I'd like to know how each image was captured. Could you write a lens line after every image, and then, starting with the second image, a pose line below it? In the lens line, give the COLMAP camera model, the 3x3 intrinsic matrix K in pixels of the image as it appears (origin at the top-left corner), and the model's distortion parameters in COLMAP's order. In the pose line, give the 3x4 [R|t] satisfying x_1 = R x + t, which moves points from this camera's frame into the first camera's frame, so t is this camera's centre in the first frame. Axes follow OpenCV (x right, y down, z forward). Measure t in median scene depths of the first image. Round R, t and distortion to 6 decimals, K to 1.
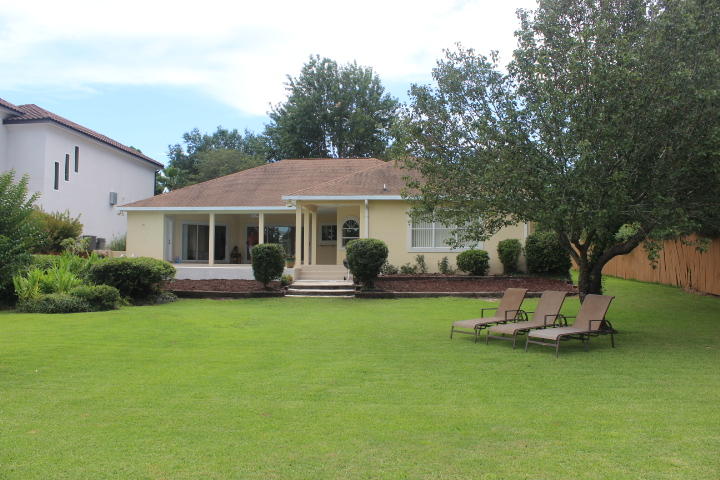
lens RADIAL K [[606.6, 0, 360.0], [0, 606.6, 240.0], [0, 0, 1]] dist [-0.172118, 0.148734]
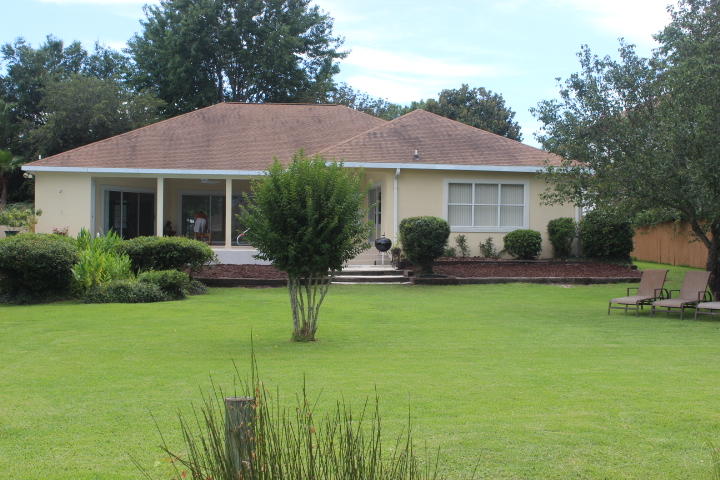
lens RADIAL K [[1004.6, 0, 360.0], [0, 1004.6, 240.0], [0, 0, 1]] dist [-0.027301, -0.039540]
pose [[0.972123, 0.004928, 0.234419, -0.373785], [-0.012508, 0.999446, 0.030858, -0.010557], [-0.234136, -0.032930, 0.971646, -0.339514]]
